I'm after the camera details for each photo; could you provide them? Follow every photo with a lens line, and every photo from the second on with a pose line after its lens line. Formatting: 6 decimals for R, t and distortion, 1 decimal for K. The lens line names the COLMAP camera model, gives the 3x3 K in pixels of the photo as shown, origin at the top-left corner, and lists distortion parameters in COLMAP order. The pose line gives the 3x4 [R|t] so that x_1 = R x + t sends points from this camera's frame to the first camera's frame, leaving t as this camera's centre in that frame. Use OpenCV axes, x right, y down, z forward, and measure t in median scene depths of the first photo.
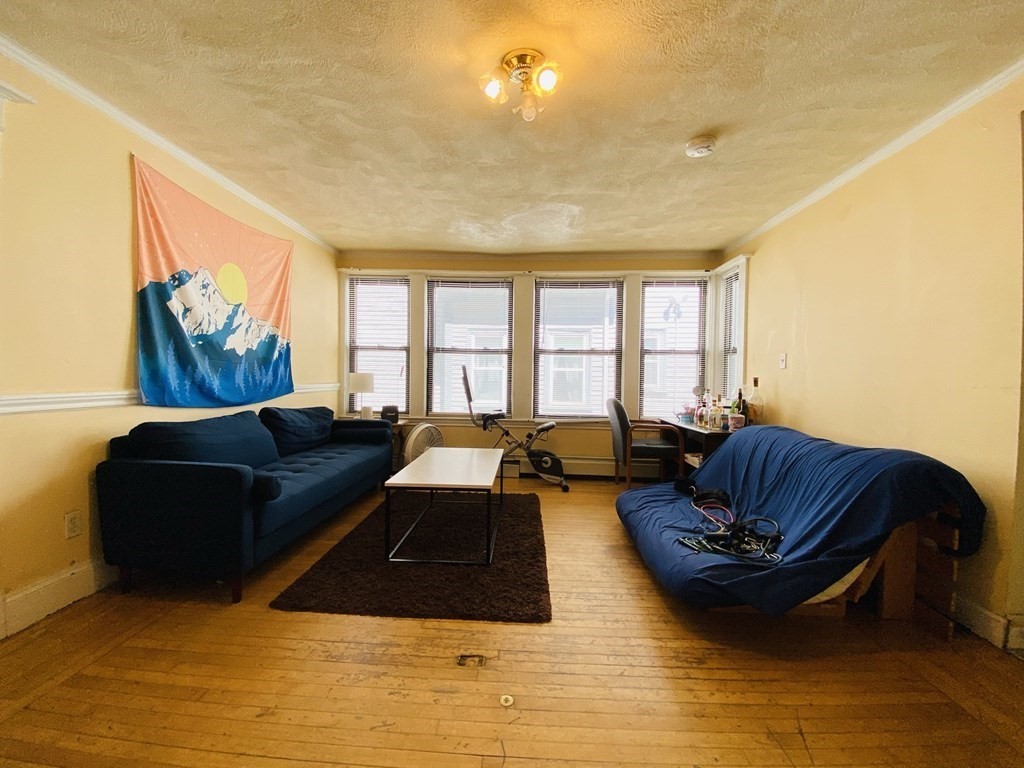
lens RADIAL K [[413.7, 0, 506.8], [0, 413.7, 380.4], [0, 0, 1]] dist [0.000390, -0.007443]
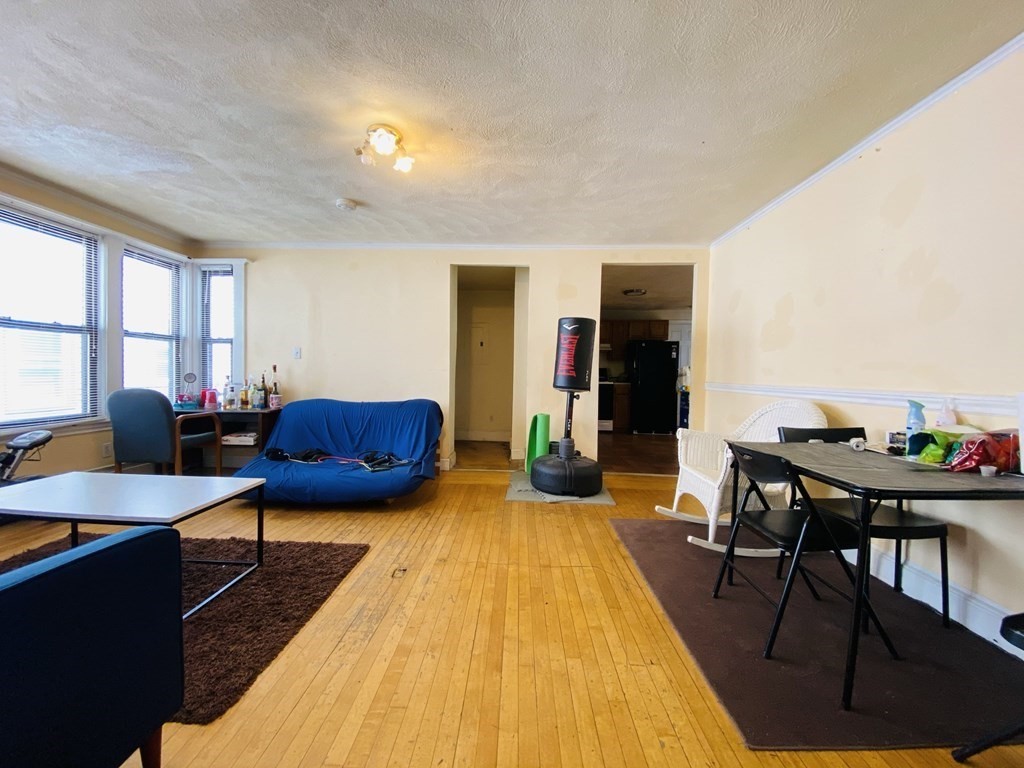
lens RADIAL K [[413.7, 0, 513.4], [0, 413.7, 383.0], [0, 0, 1]] dist [0.000390, -0.007443]
pose [[-0.032051, -0.039837, 0.998692, -0.732440], [0.001281, 0.999203, 0.039898, -0.001789], [-0.999485, 0.002558, -0.031975, 0.336972]]
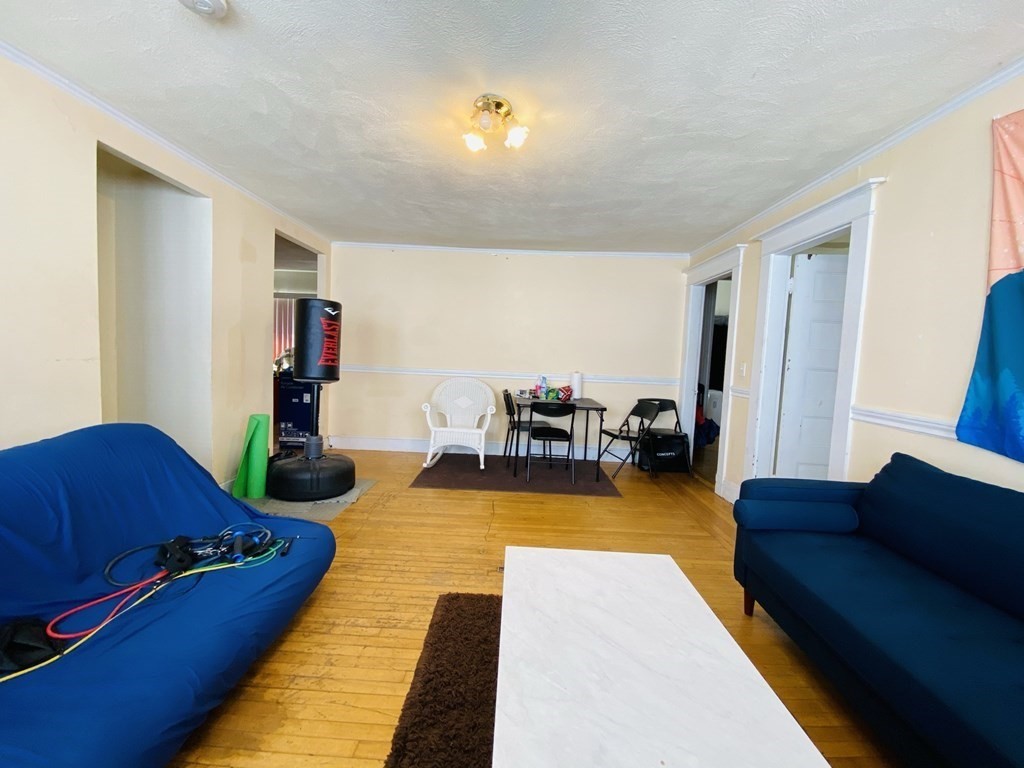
lens RADIAL K [[413.7, 0, 513.9], [0, 413.7, 385.6], [0, 0, 1]] dist [0.000390, -0.007443]
pose [[-0.996949, -0.053464, -0.056865, 0.002988], [-0.058311, 0.994475, 0.087293, -0.044861], [0.051884, 0.090343, -0.994558, 1.210205]]
